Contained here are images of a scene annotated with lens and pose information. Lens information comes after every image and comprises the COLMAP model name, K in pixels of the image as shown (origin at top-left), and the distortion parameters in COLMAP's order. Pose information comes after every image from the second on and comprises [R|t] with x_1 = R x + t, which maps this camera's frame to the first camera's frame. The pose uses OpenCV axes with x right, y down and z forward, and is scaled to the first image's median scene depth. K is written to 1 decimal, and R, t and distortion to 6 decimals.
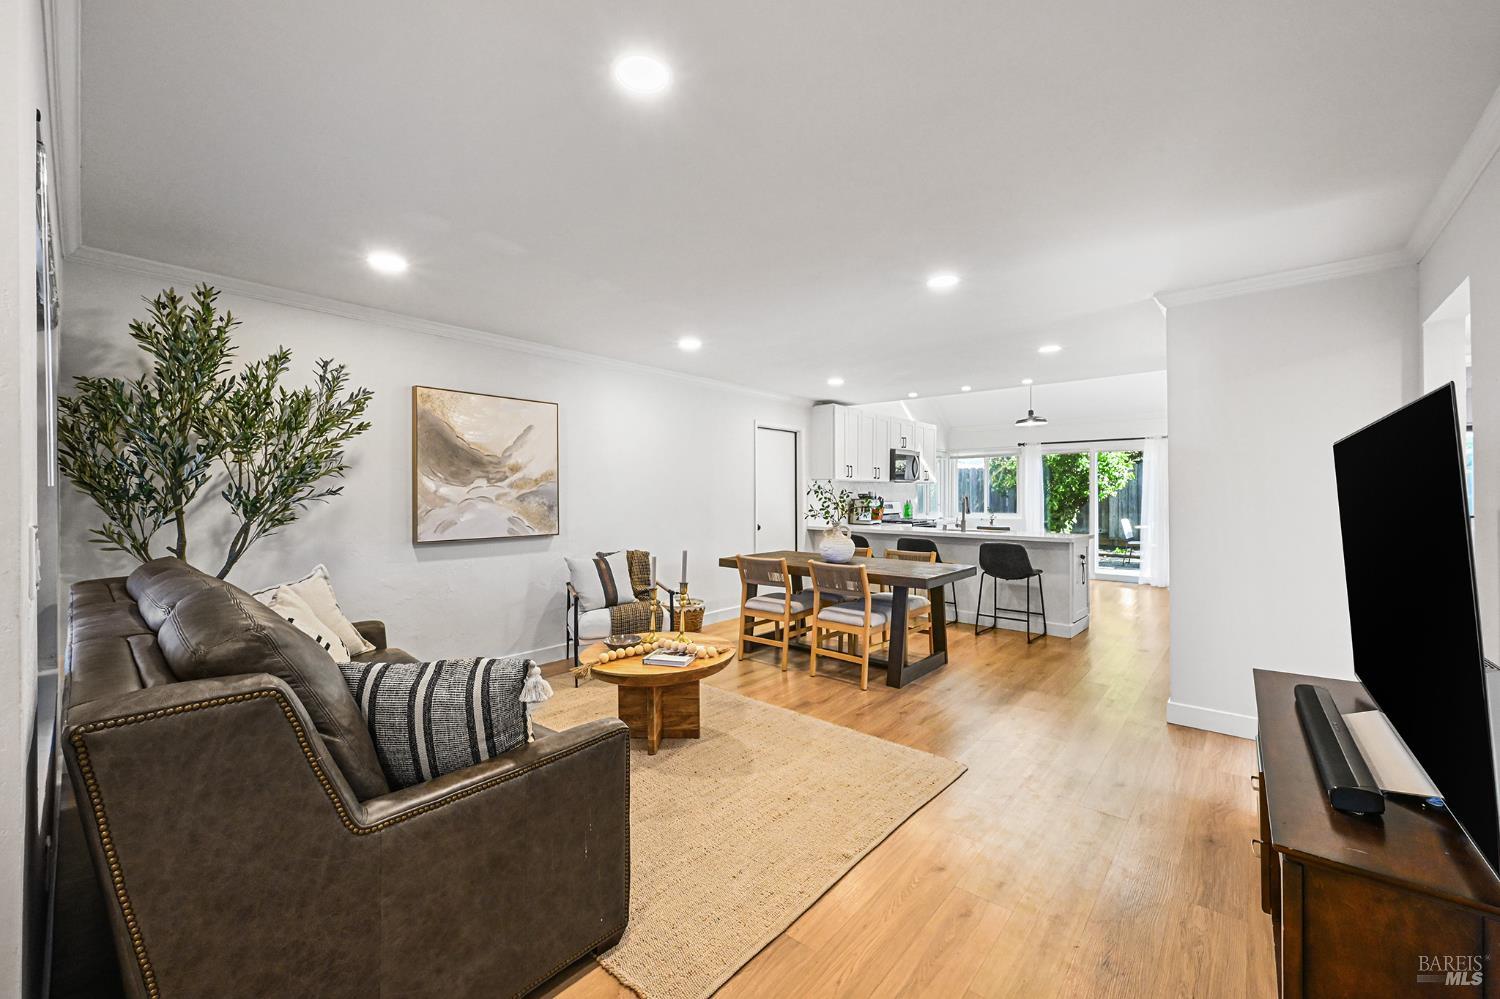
lens RADIAL K [[592.7, 0, 738.8], [0, 592.7, 492.6], [0, 0, 1]] dist [0.002837, 0.000446]
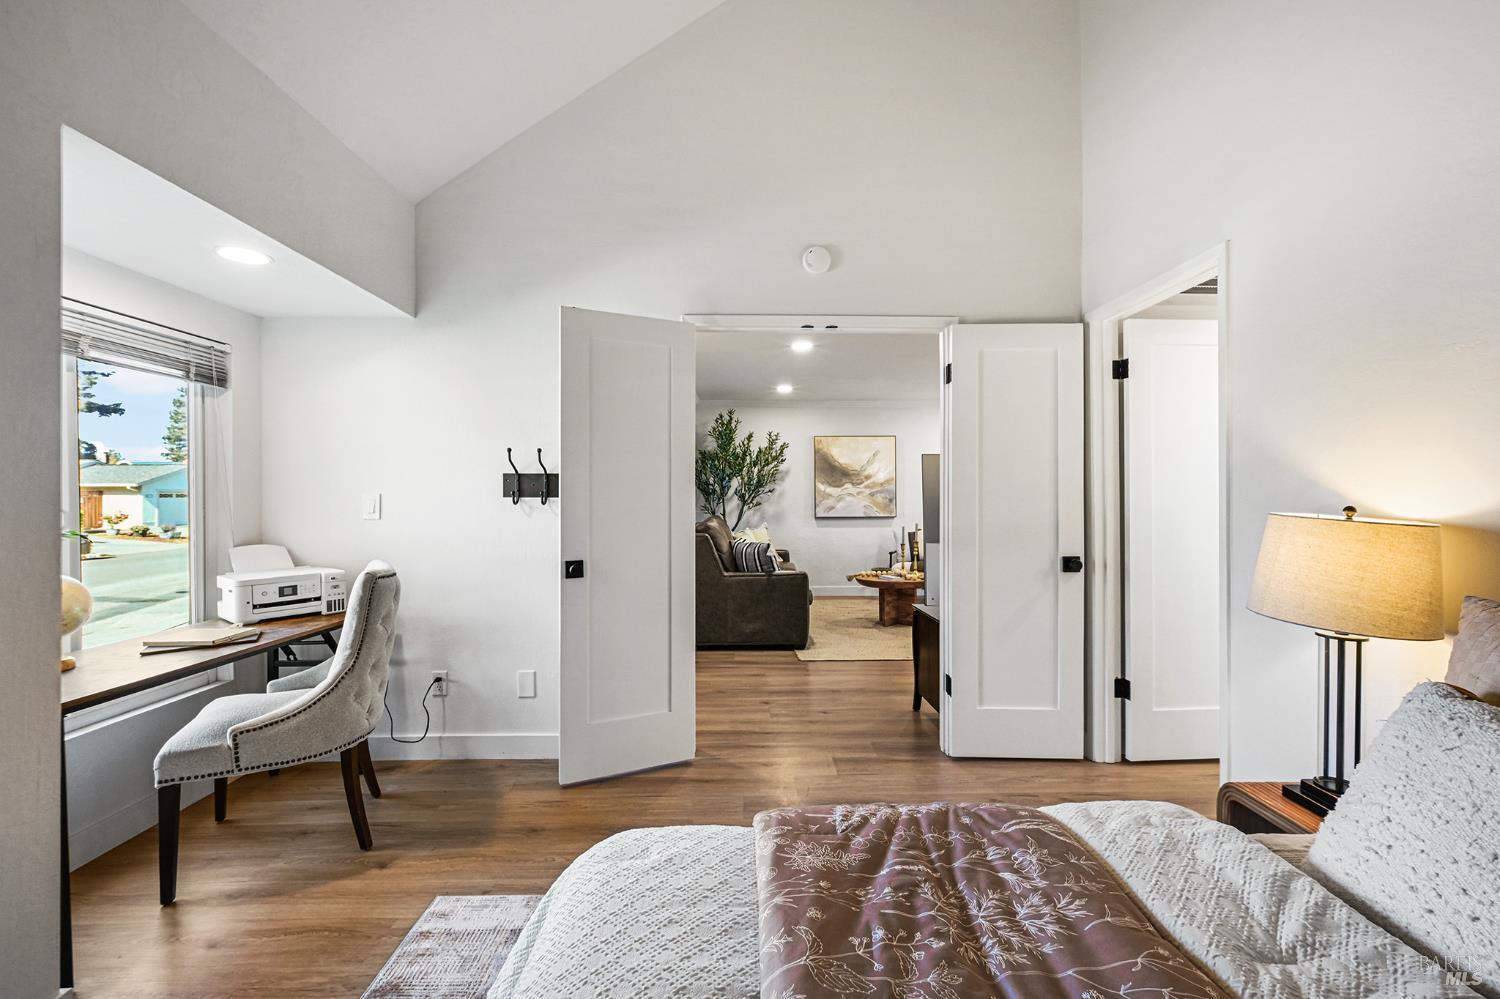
lens RADIAL K [[644.4, 0, 752.3], [0, 644.4, 499.4], [0, 0, 1]] dist [-0.000391, -0.000001]
pose [[0.676967, -0.002018, -0.736011, 1.023848], [0.009705, 0.999934, 0.006185, 0.012557], [0.735950, -0.011329, 0.676941, -0.678999]]
